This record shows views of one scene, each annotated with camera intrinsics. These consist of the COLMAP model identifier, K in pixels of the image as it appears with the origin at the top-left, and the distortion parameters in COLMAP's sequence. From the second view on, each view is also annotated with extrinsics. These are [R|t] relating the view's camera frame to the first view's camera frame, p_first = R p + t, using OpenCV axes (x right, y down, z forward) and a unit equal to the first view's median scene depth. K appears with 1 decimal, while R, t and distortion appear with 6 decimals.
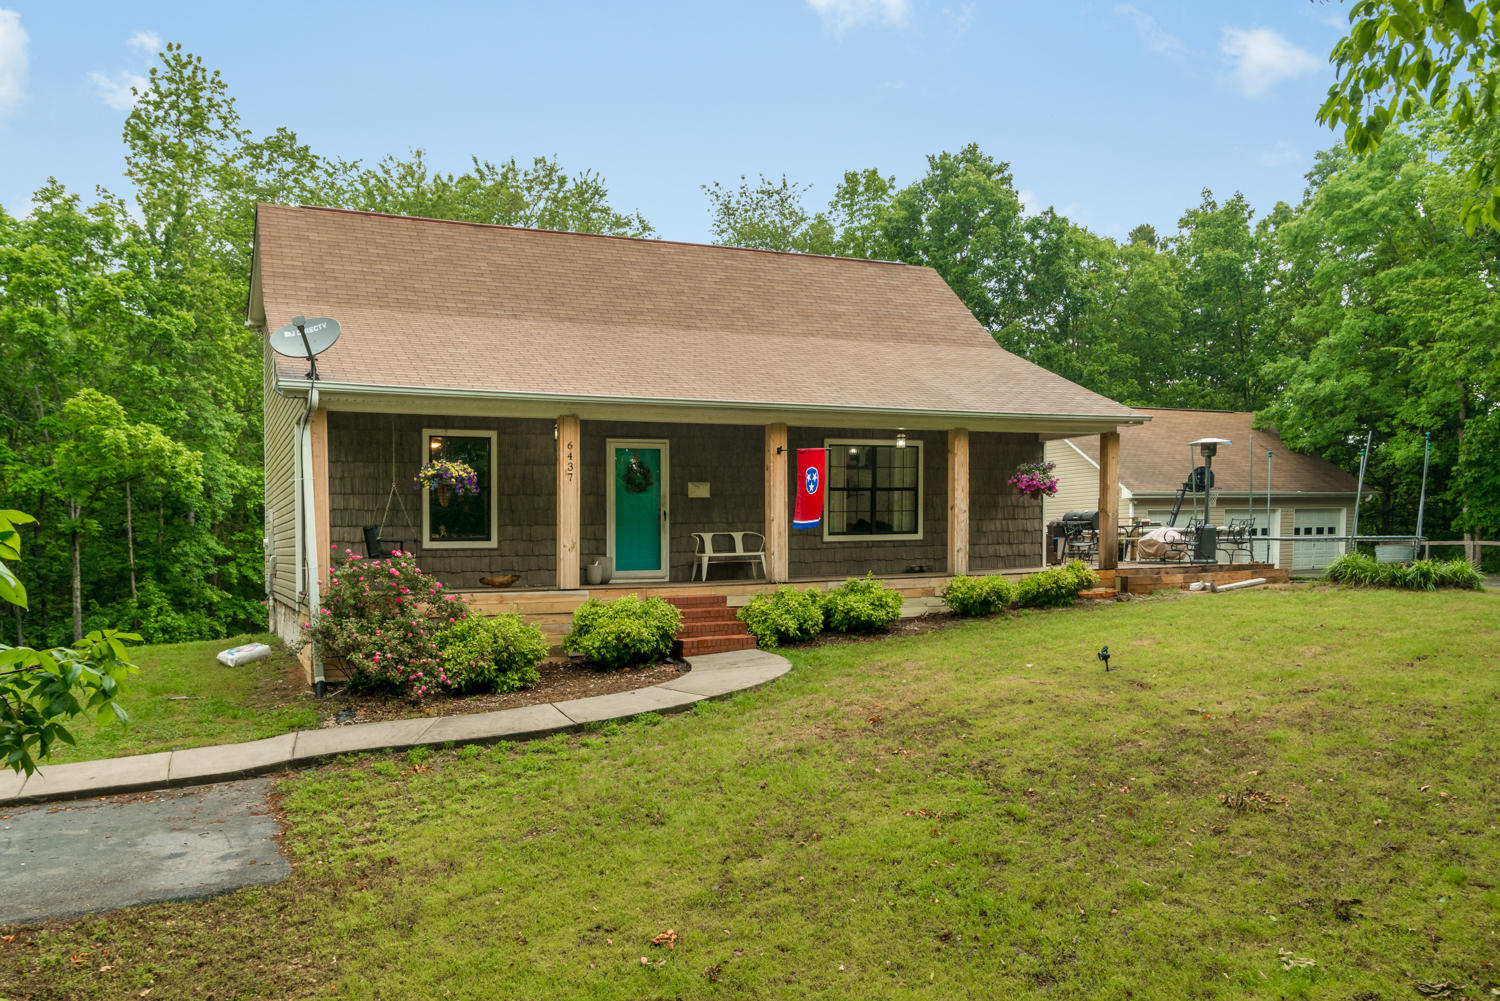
lens RADIAL K [[1088.9, 0, 751.3], [0, 1088.9, 553.7], [0, 0, 1]] dist [-0.075425, 0.044470]
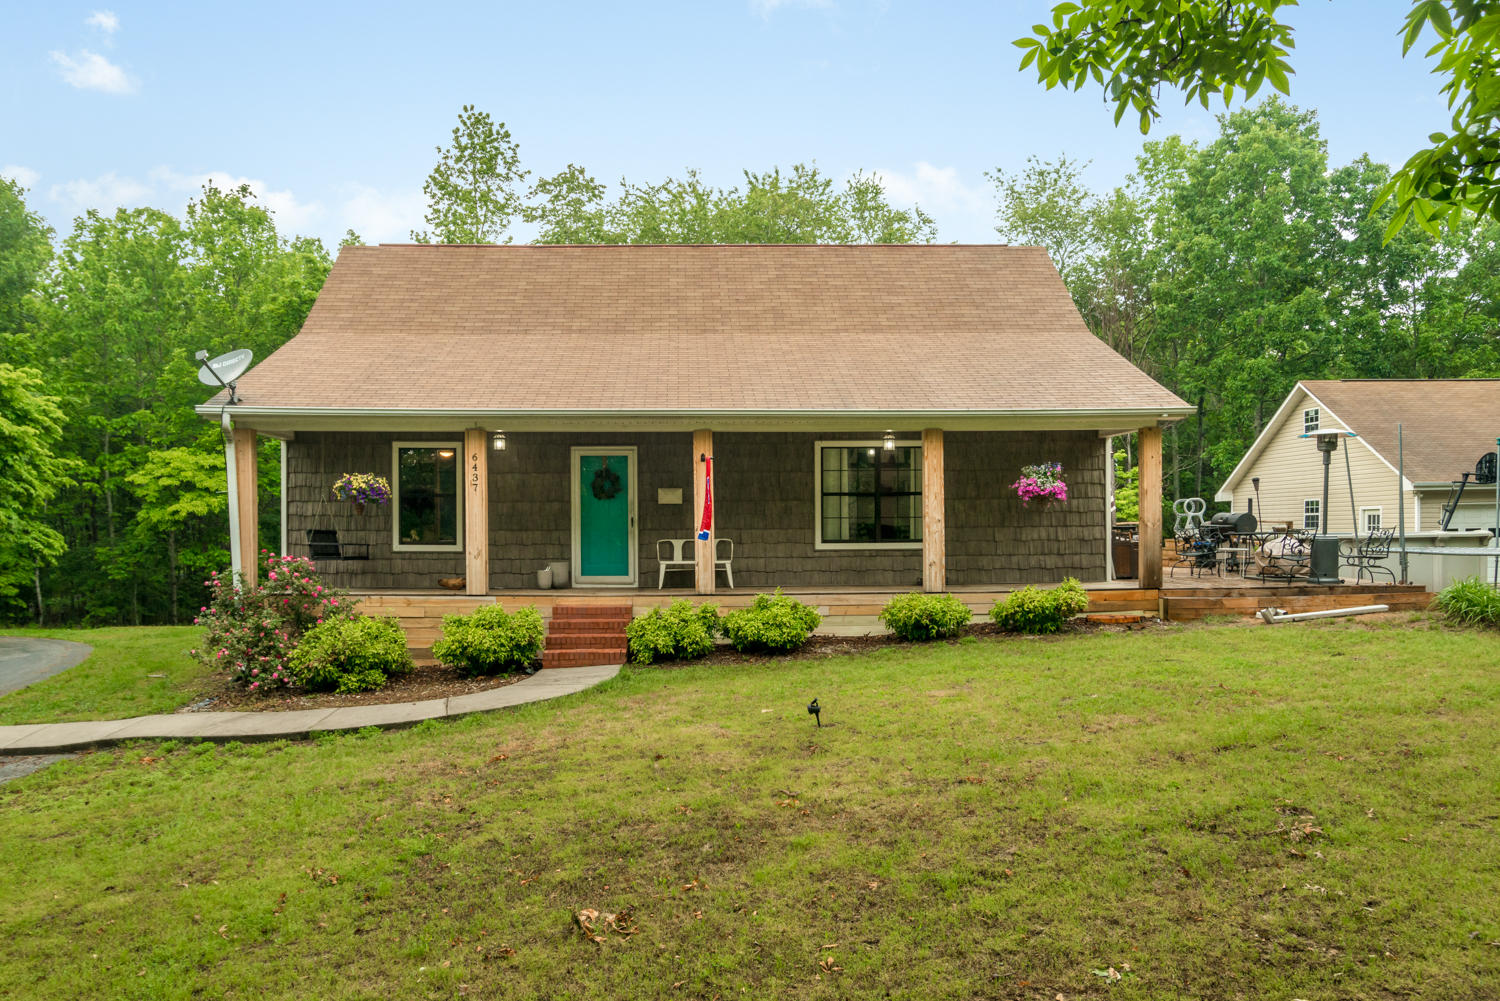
lens RADIAL K [[1049.9, 0, 750.0], [0, 1049.9, 500.5], [0, 0, 1]] dist [-0.069492, 0.041020]
pose [[0.921826, 0.004733, -0.387575, 0.400147], [-0.017176, 0.999442, -0.028647, -0.029209], [0.387223, 0.033064, 0.921393, 0.149130]]
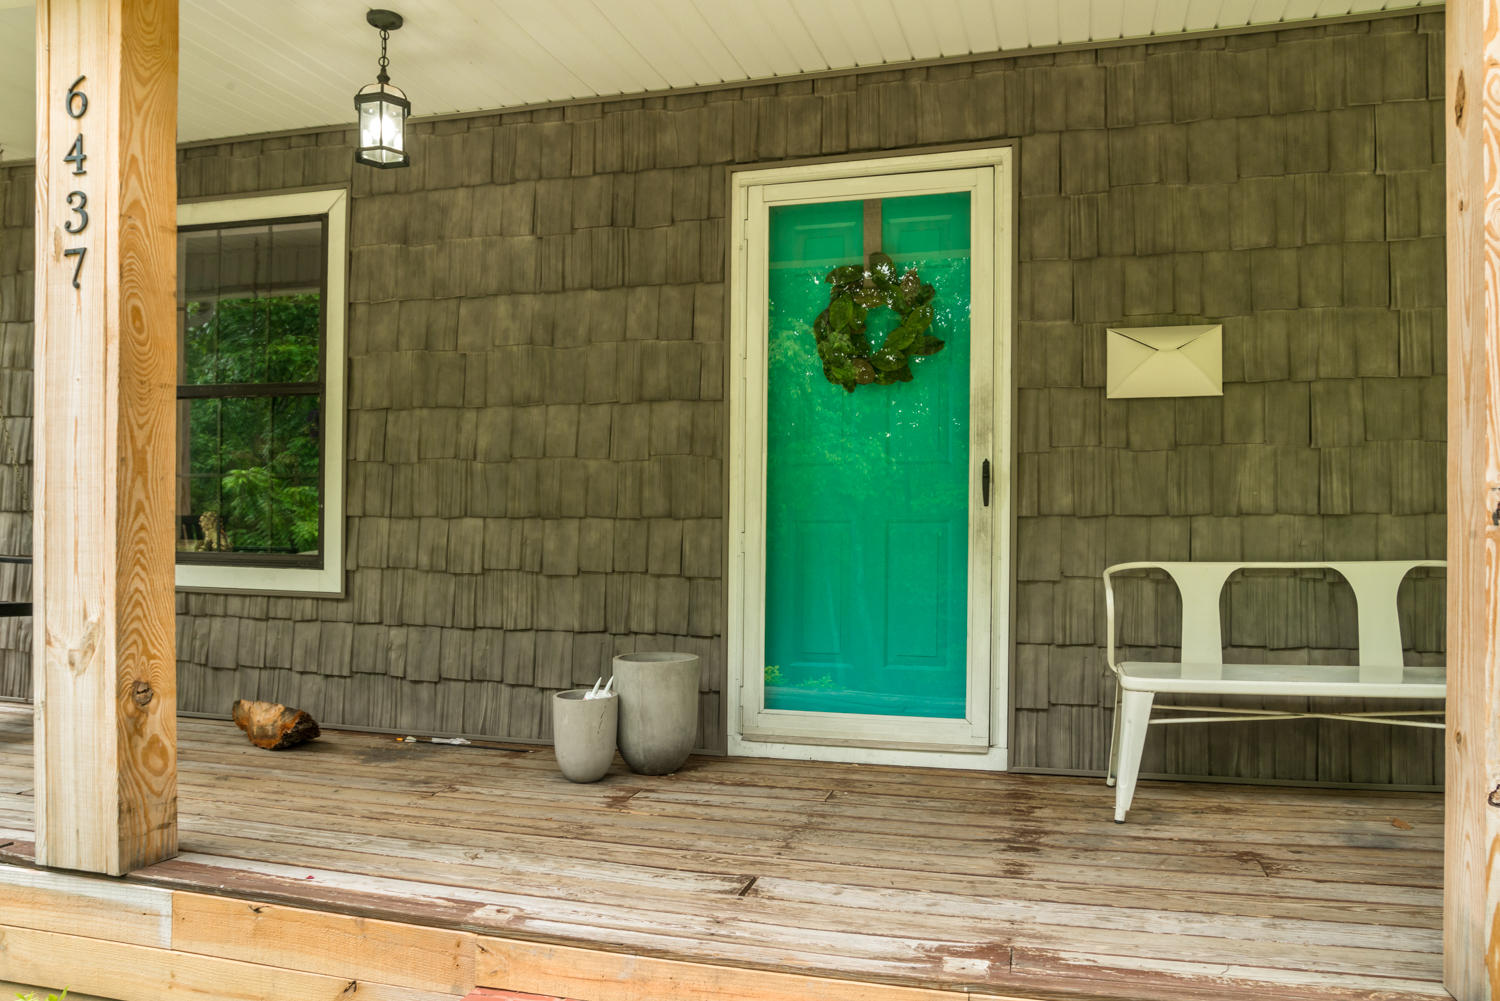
lens RADIAL K [[1049.9, 0, 750.0], [0, 1049.9, 500.5], [0, 0, 1]] dist [-0.069492, 0.041020]
pose [[0.747882, 0.008462, -0.663778, 0.028810], [-0.023492, 0.999630, -0.013725, -0.027151], [0.663416, 0.025858, 0.747804, 0.810784]]
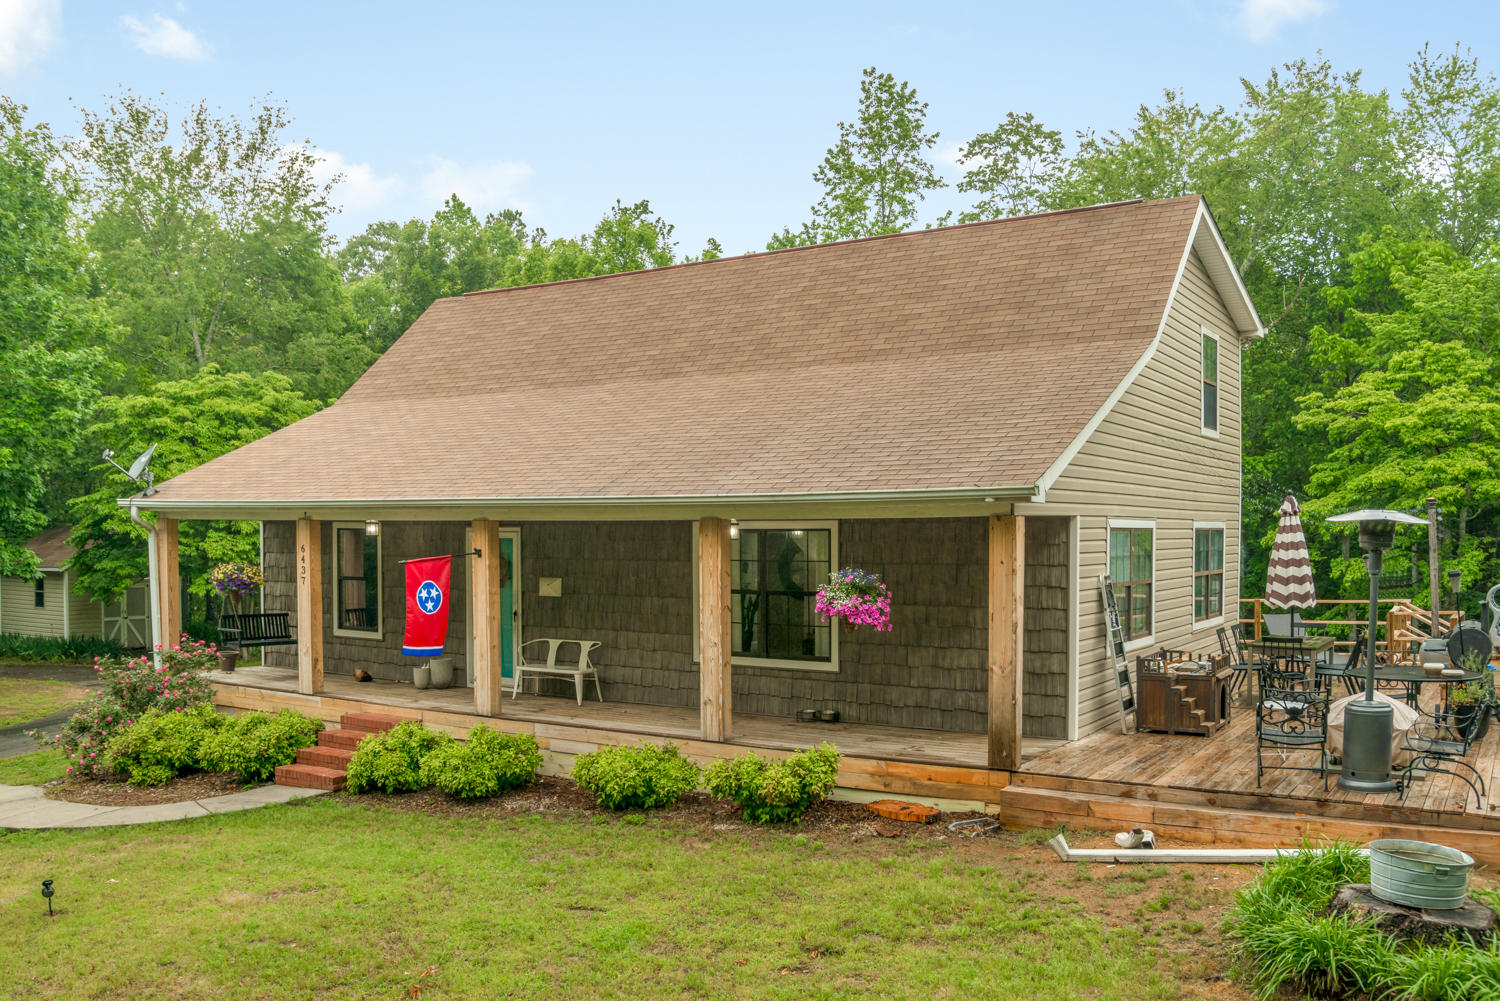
lens RADIAL K [[1273.2, 0, 802.8], [0, 1273.2, 503.7], [0, 0, 1]] dist [-0.092453, 0.001637]
pose [[0.532452, 0.003963, -0.846451, 0.896983], [-0.020588, 0.999754, -0.008271, -0.121278], [0.846210, 0.021831, 0.532402, 0.662820]]
